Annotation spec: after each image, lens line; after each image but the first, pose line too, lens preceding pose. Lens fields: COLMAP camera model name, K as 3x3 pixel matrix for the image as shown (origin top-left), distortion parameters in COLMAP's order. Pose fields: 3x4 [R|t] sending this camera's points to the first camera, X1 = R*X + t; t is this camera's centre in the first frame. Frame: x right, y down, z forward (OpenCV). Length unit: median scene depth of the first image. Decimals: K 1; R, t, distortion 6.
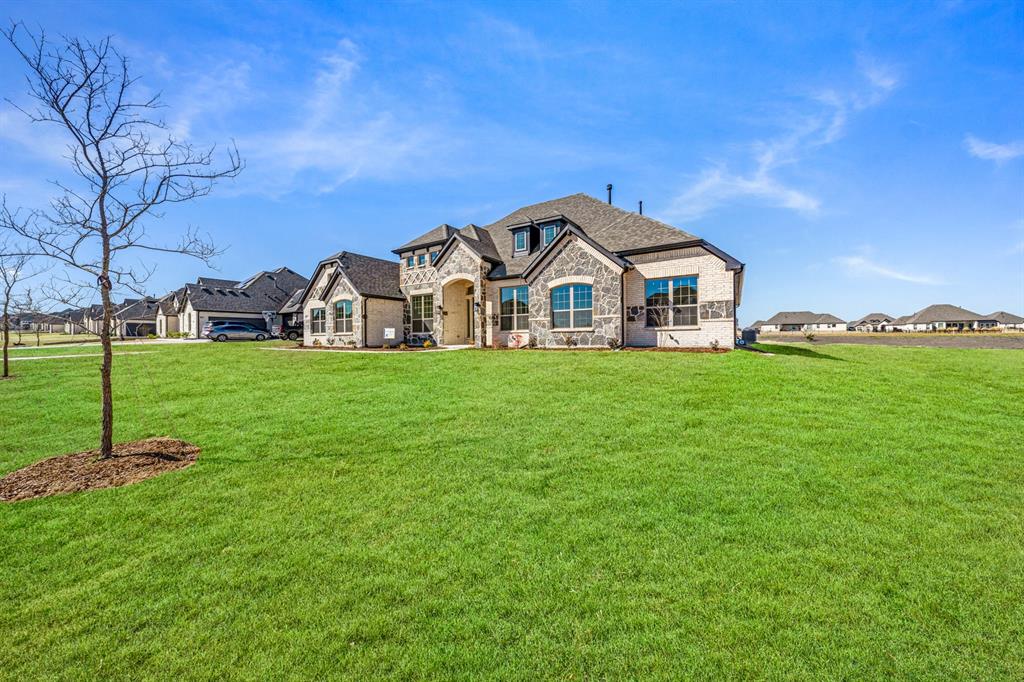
lens RADIAL K [[349.3, 0, 510.6], [0, 349.3, 335.5], [0, 0, 1]] dist [0.000143, 0.000174]
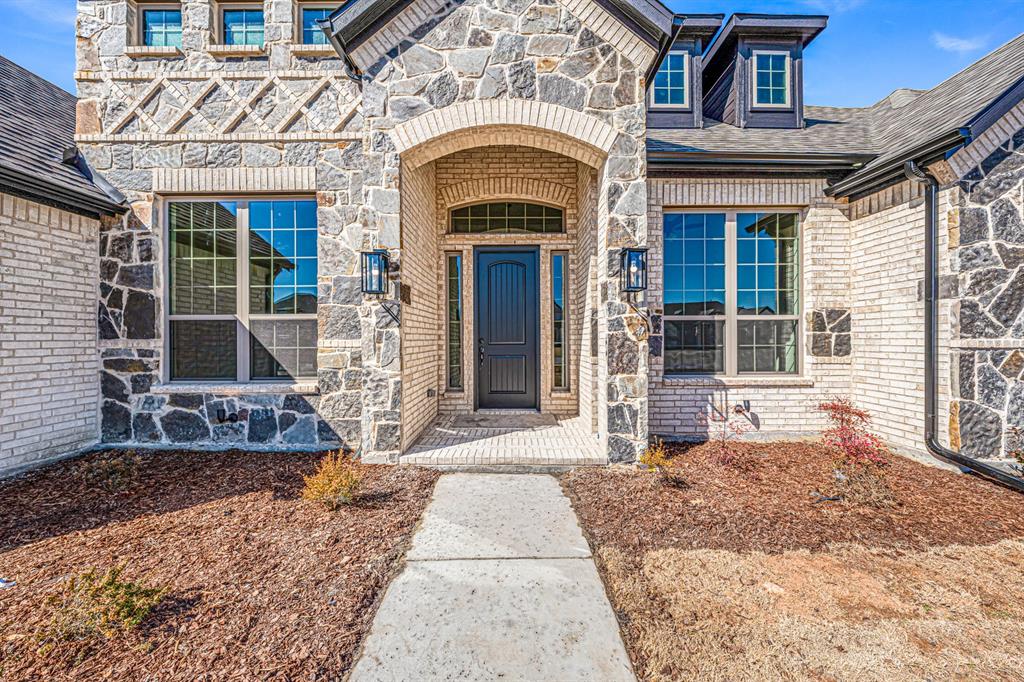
lens RADIAL K [[349.3, 0, 510.6], [0, 349.3, 335.5], [0, 0, 1]] dist [0.000143, 0.000174]
pose [[0.837525, 0.007861, 0.546342, -0.235128], [-0.007960, 0.999966, -0.002186, -0.037353], [-0.546341, -0.002518, 0.837559, 0.755976]]
